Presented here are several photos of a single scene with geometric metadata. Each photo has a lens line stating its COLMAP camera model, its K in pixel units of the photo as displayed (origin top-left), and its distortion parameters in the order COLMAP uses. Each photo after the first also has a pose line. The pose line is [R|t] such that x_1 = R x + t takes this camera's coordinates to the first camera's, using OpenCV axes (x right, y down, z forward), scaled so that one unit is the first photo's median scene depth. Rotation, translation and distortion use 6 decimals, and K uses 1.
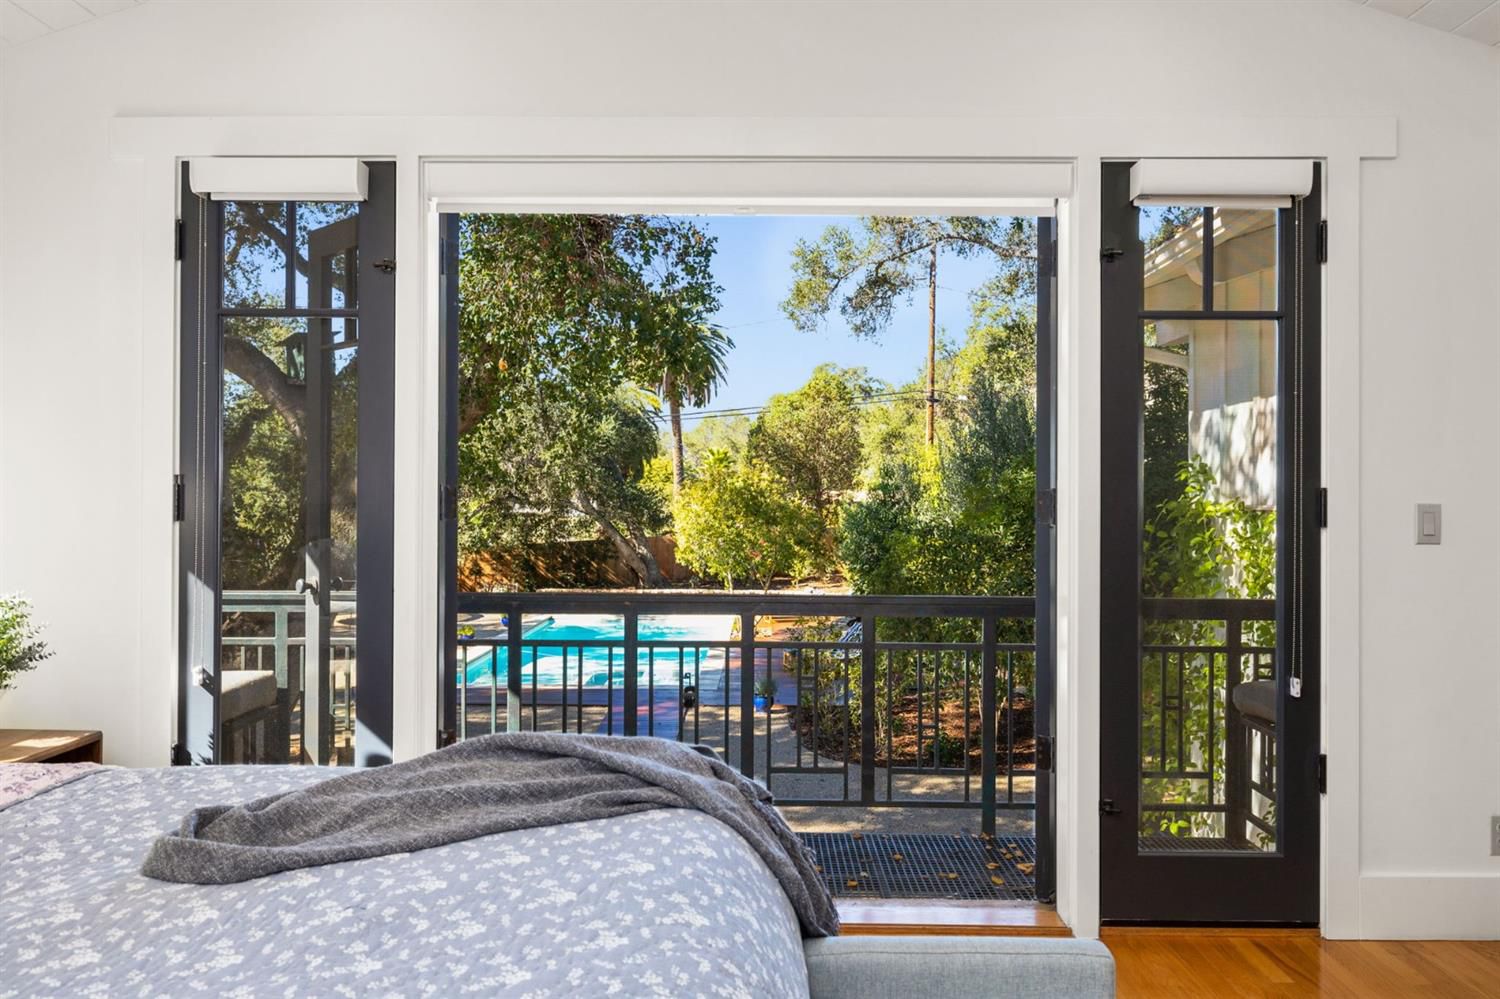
lens RADIAL K [[1058.4, 0, 750.0], [0, 1058.4, 499.5], [0, 0, 1]] dist [0.007962, 0.003442]
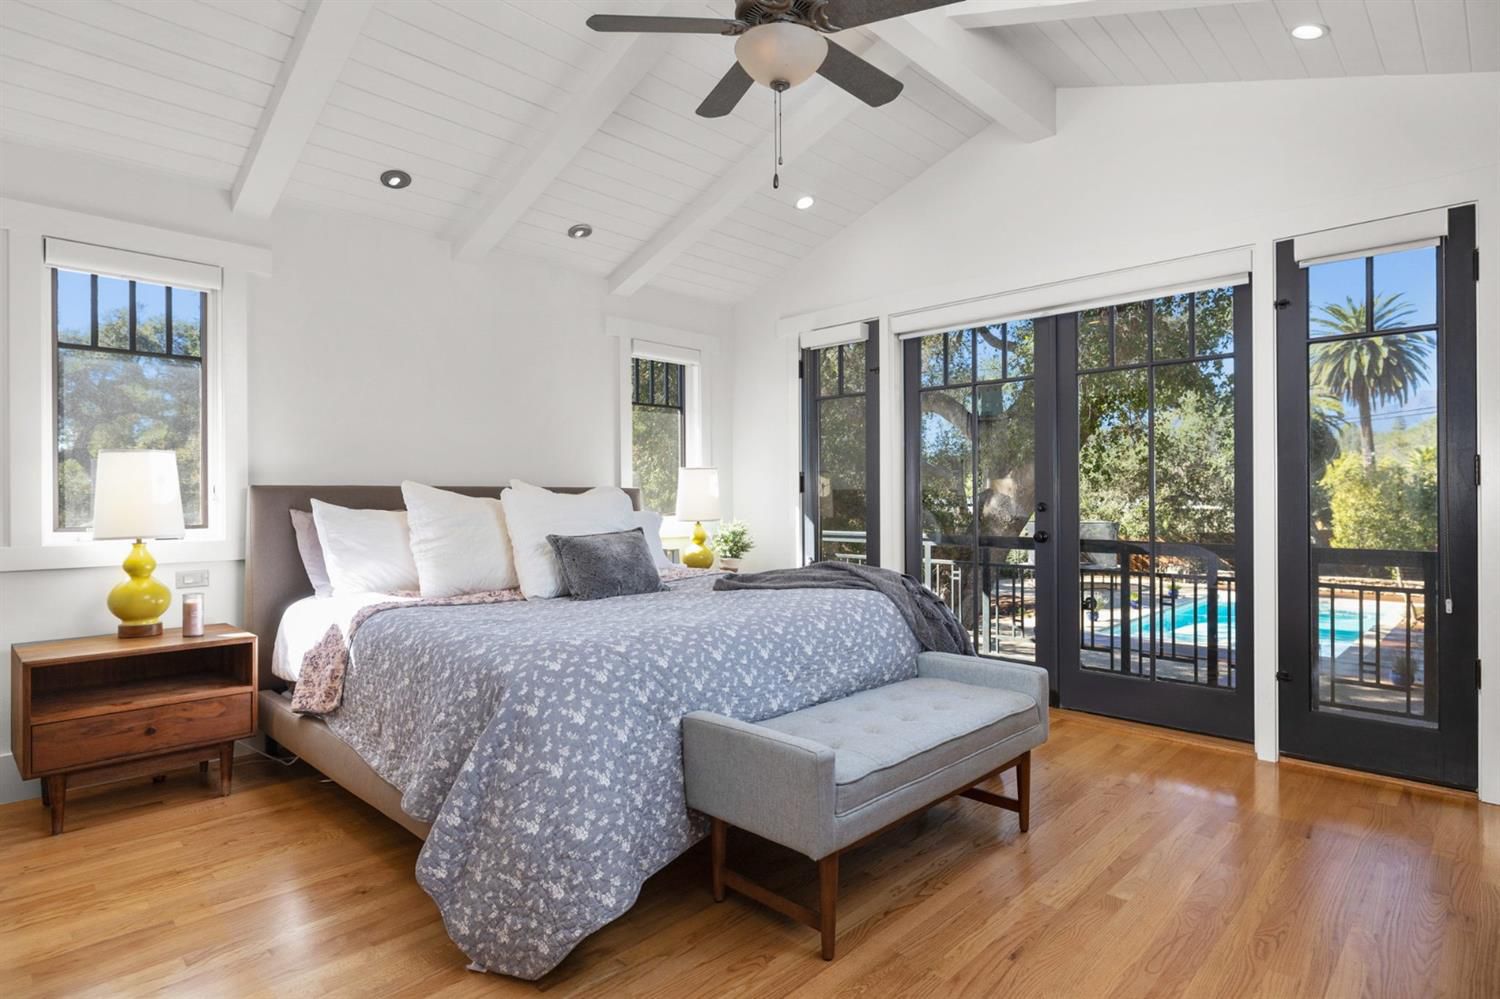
lens RADIAL K [[794.3, 0, 750.0], [0, 794.3, 499.5], [0, 0, 1]] dist [-0.002661, -0.000802]
pose [[0.729622, -0.007383, -0.683811, 0.550709], [0.006732, 0.999971, -0.003613, 0.041923], [0.683817, -0.001967, 0.729651, -0.321648]]
